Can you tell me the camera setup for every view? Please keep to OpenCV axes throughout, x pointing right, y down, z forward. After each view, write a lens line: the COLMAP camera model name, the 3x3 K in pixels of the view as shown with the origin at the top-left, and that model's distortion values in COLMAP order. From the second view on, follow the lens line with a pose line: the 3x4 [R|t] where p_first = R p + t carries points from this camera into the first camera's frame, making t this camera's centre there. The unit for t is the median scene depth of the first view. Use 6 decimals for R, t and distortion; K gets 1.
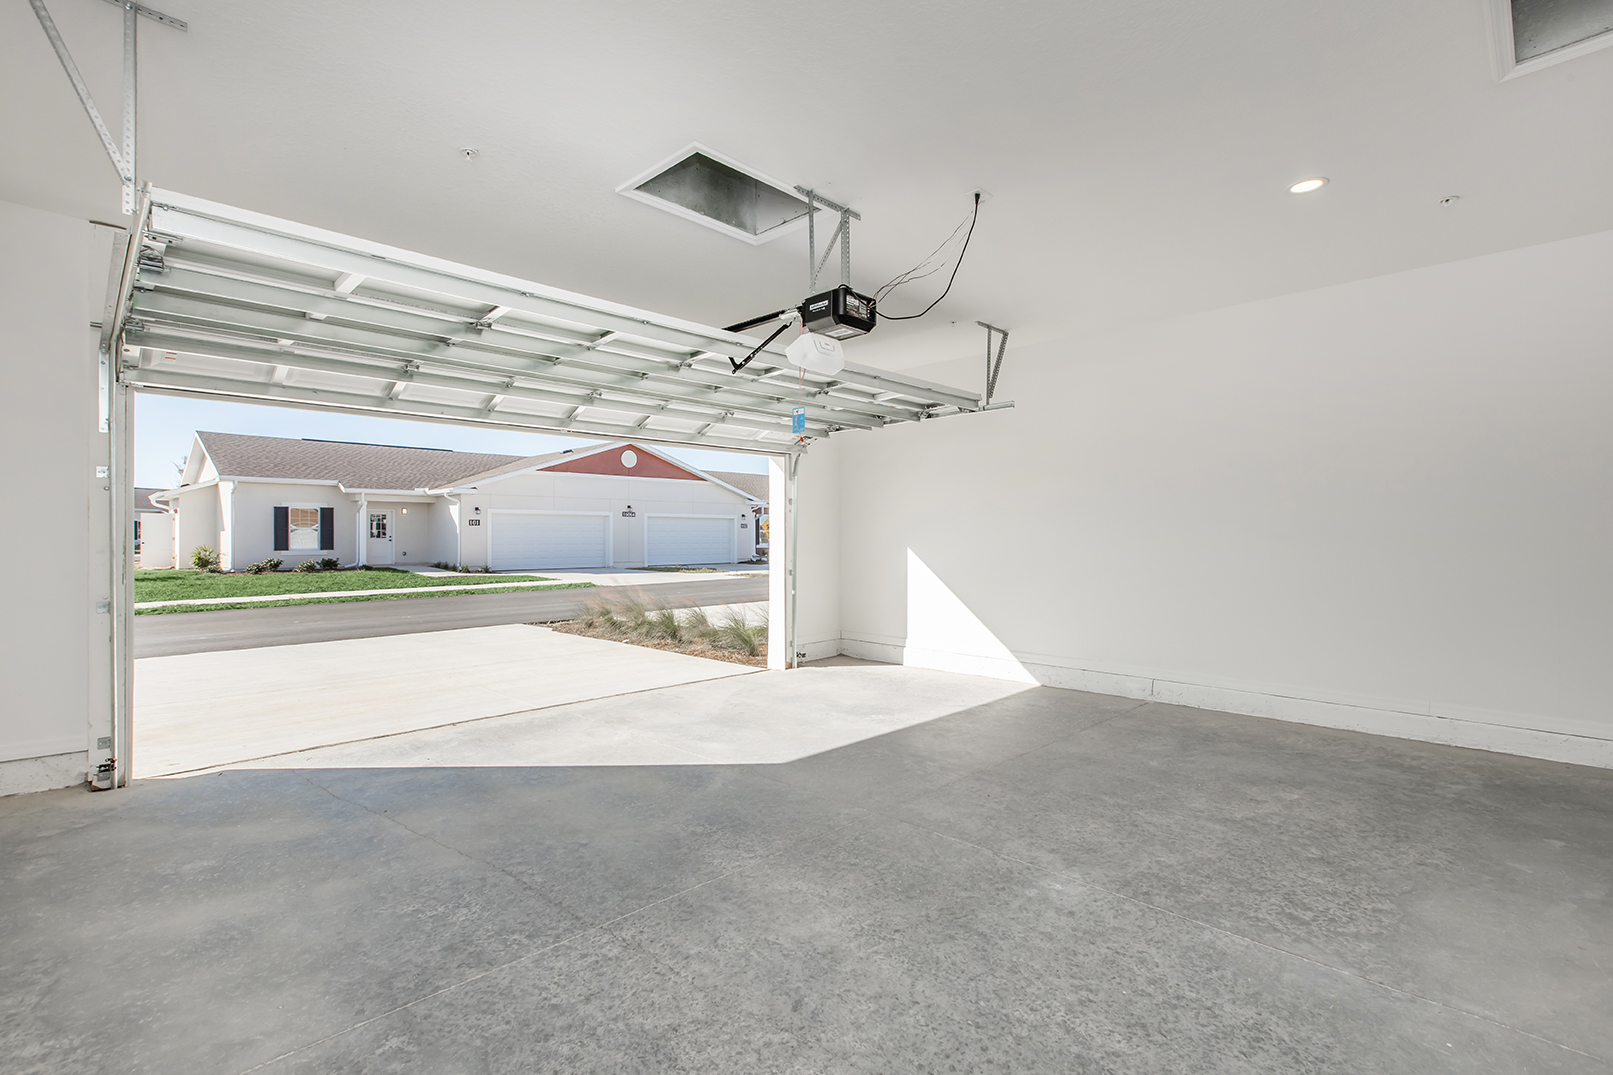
lens RADIAL K [[732.1, 0, 809.0], [0, 732.1, 530.3], [0, 0, 1]] dist [-0.003728, -0.000919]
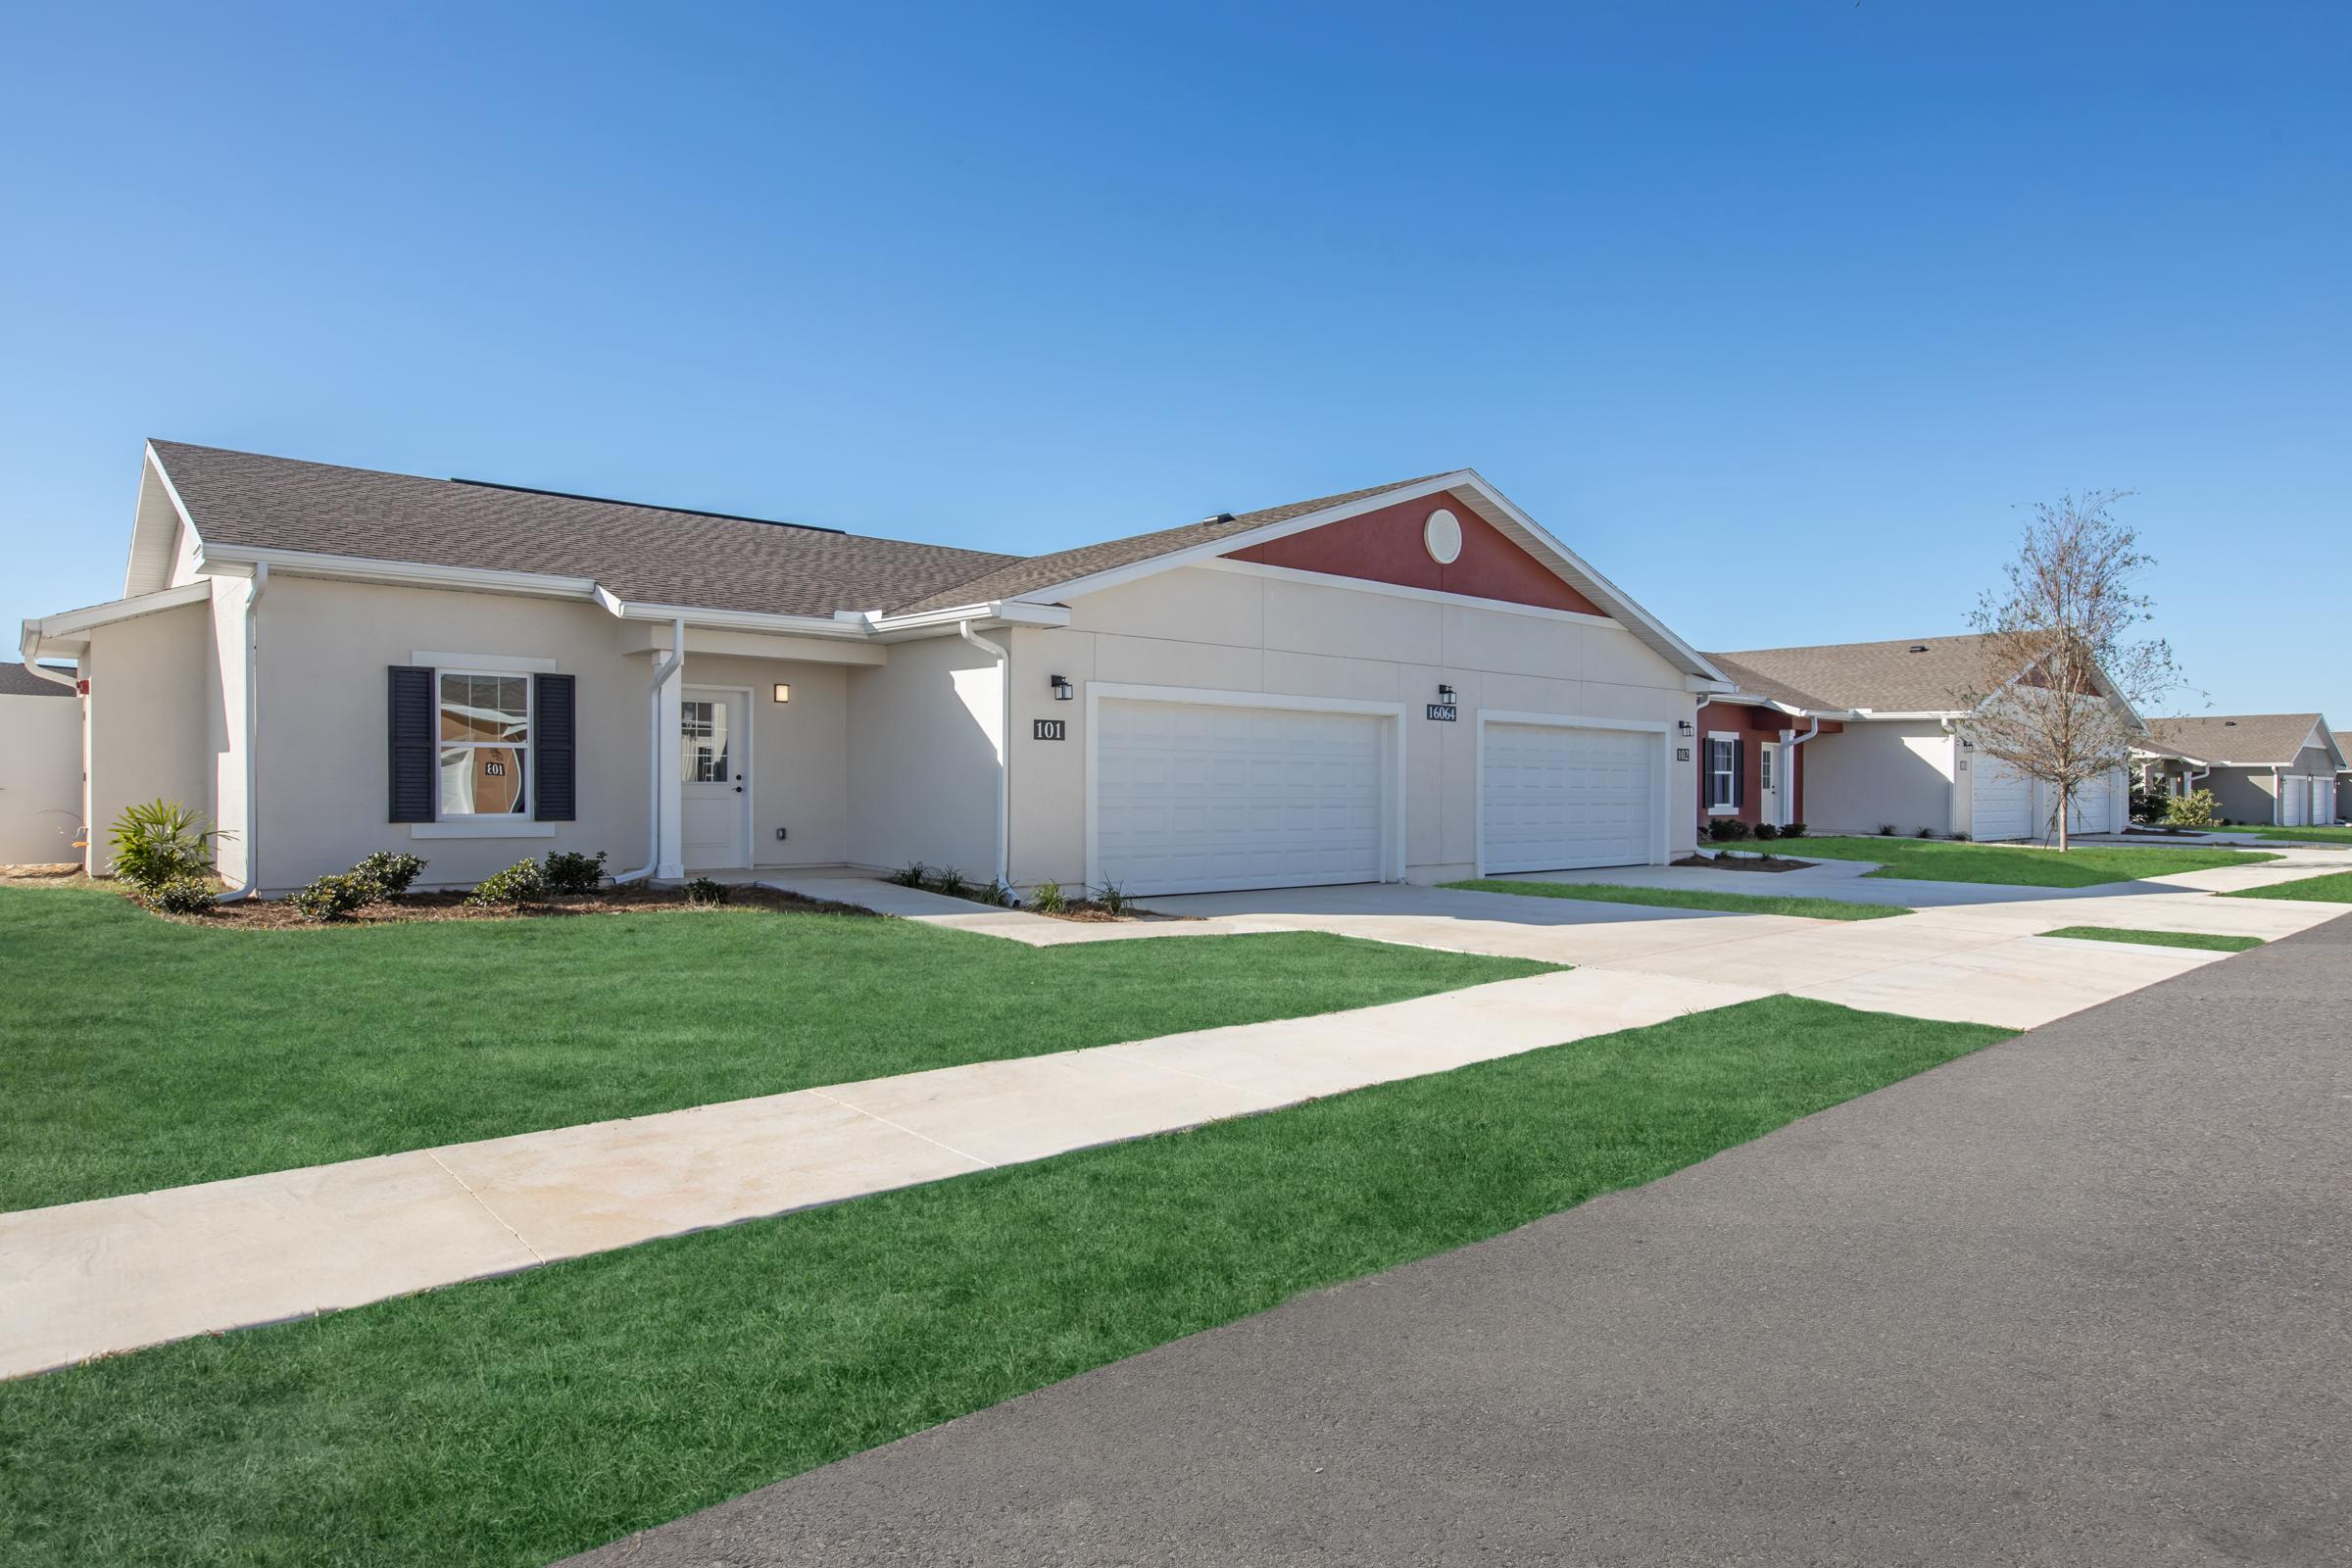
lens RADIAL K [[1369.1, 0, 1175.7], [0, 1369.1, 799.5], [0, 0, 1]] dist [-0.040189, 0.001452]
pose [[0.997238, 0.011374, -0.073394, -0.375208], [-0.009832, 0.999724, 0.021334, 0.004602], [0.073616, -0.020553, 0.997075, 0.482735]]
